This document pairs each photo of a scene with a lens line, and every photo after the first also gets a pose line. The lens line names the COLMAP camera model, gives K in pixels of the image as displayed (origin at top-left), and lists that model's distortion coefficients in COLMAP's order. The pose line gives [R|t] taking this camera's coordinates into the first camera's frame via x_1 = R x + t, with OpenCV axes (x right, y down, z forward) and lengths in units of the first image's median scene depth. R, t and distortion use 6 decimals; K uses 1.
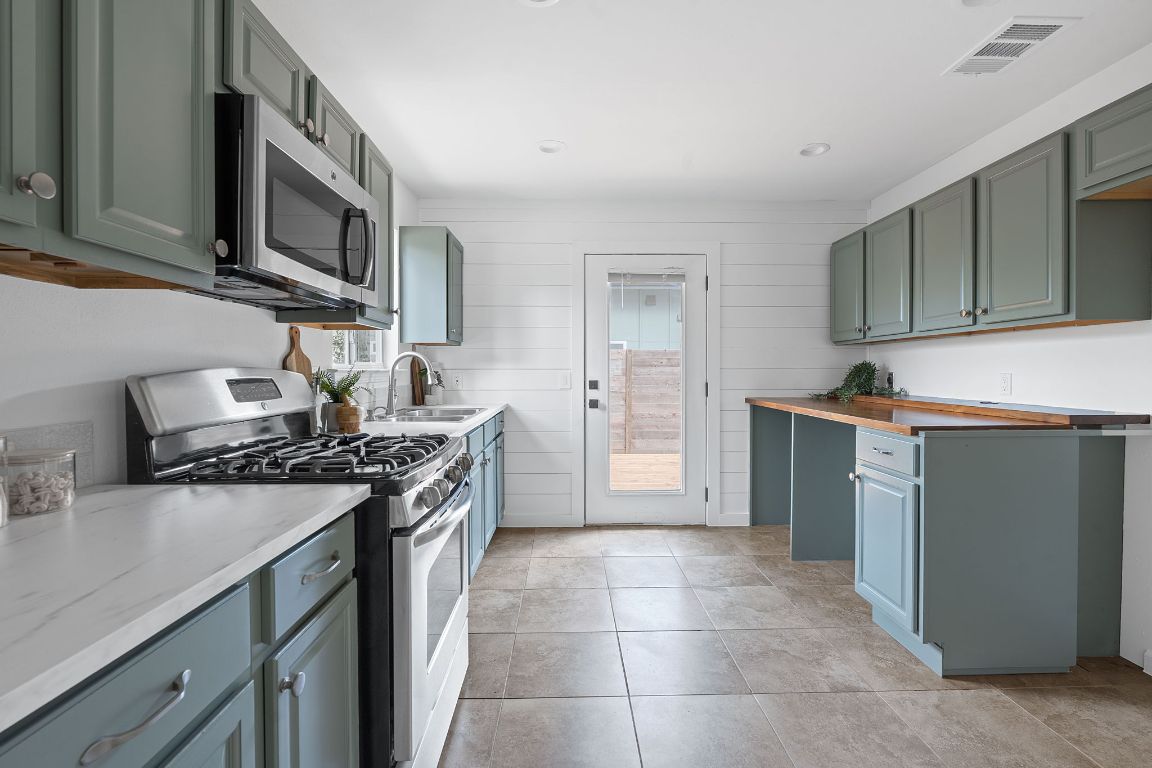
lens RADIAL K [[517.8, 0, 573.9], [0, 517.8, 376.0], [0, 0, 1]] dist [0.002834, -0.000306]
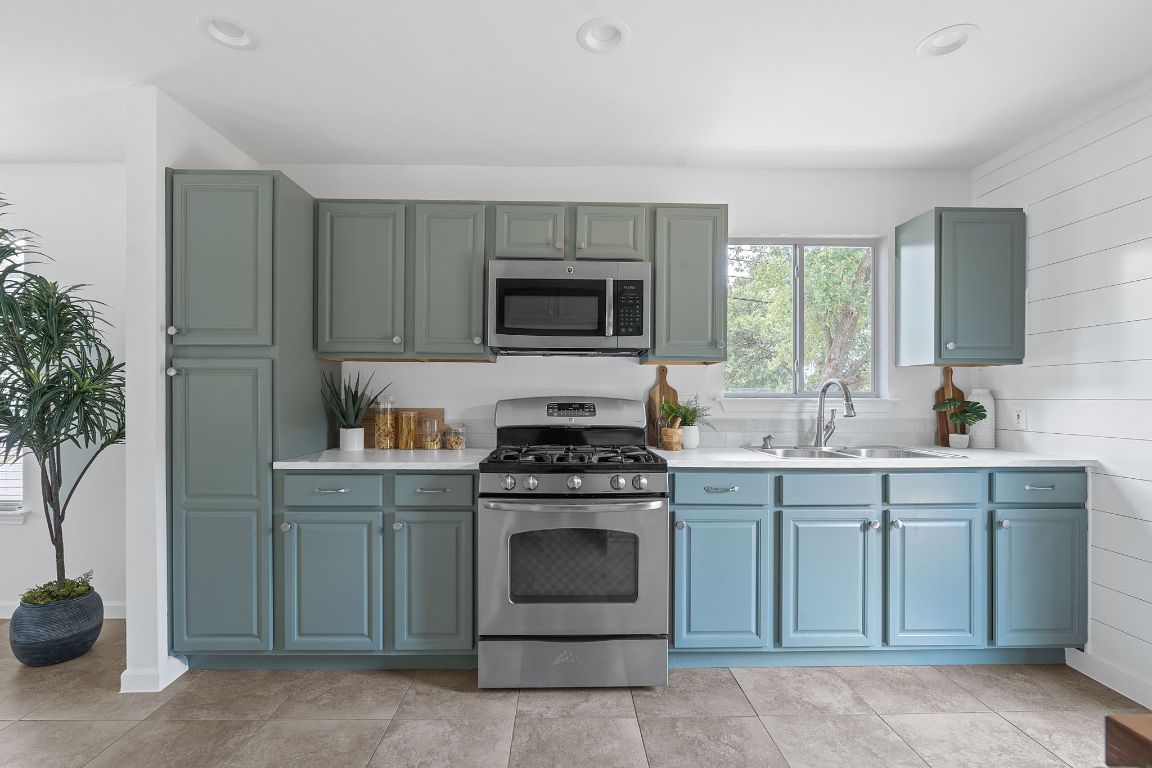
lens RADIAL K [[517.8, 0, 571.2], [0, 517.8, 393.2], [0, 0, 1]] dist [0.002834, -0.000306]
pose [[-0.005543, -0.009653, -0.999938, 0.552396], [-0.016485, 0.999818, -0.009561, -0.005531], [0.999849, 0.016431, -0.005701, 0.532923]]
